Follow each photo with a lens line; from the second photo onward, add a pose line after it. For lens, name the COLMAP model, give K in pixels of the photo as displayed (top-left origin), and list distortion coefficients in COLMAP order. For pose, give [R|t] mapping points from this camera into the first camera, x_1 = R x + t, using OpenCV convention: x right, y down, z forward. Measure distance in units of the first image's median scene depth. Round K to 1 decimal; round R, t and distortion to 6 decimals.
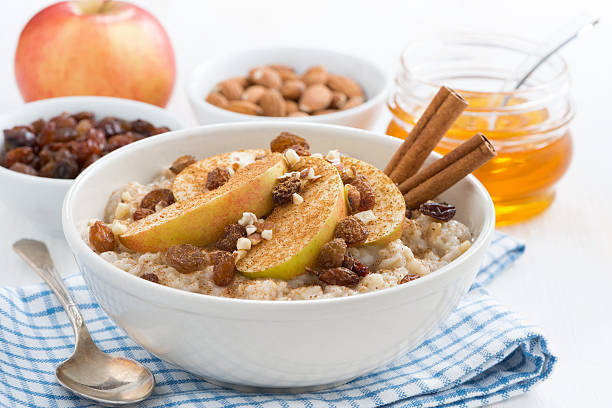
lens RADIAL K [[2190.7, 0, 305.3], [0, 2190.7, 203.9], [0, 0, 1]] dist [0.033414, 1.416281]
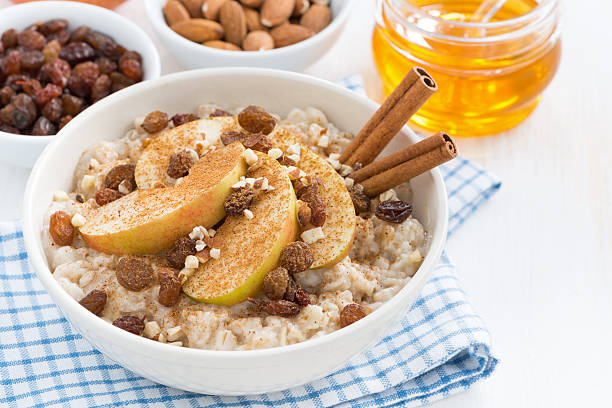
lens RADIAL K [[2132.5, 0, 307.9], [0, 2132.5, 204.9], [0, 0, 1]] dist [0.017427, 1.704541]
pose [[0.996022, 0.059424, -0.066400, 0.089388], [-0.036107, 0.950397, 0.308935, -0.312917], [0.081465, -0.305309, 0.948762, 0.065257]]
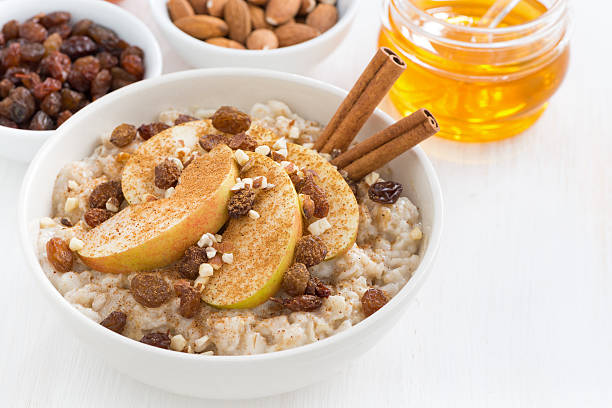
lens RADIAL K [[2132.5, 0, 307.9], [0, 2132.5, 204.9], [0, 0, 1]] dist [0.017427, 1.704541]
pose [[0.993491, -0.075388, 0.085396, -0.062459], [0.044239, 0.946176, 0.320615, -0.321527], [-0.104970, -0.314751, 0.943352, 0.068725]]
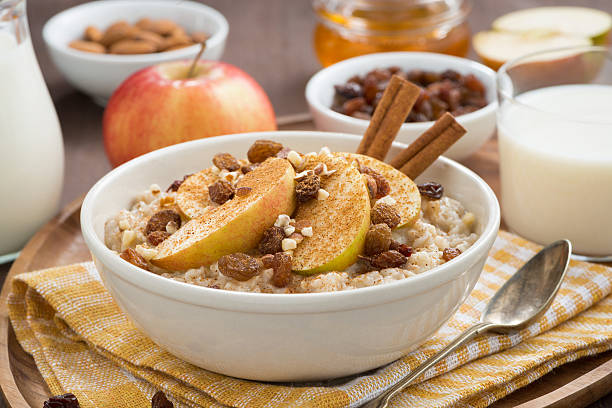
lens RADIAL K [[2132.5, 0, 307.9], [0, 2132.5, 204.9], [0, 0, 1]] dist [0.017427, 1.704541]
pose [[0.945205, -0.147909, 0.291051, -0.304195], [0.155946, 0.987755, -0.004476, 0.005806], [-0.286826, 0.049619, 0.956697, 0.037590]]
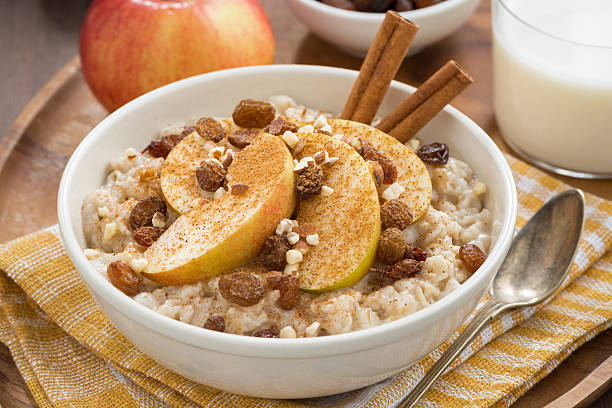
lens RADIAL K [[2132.5, 0, 307.9], [0, 2132.5, 204.9], [0, 0, 1]] dist [0.017427, 1.704541]
pose [[0.919018, -0.249699, 0.305052, -0.291730], [0.176077, 0.952343, 0.249077, -0.226216], [-0.352709, -0.175194, 0.919186, 0.159581]]
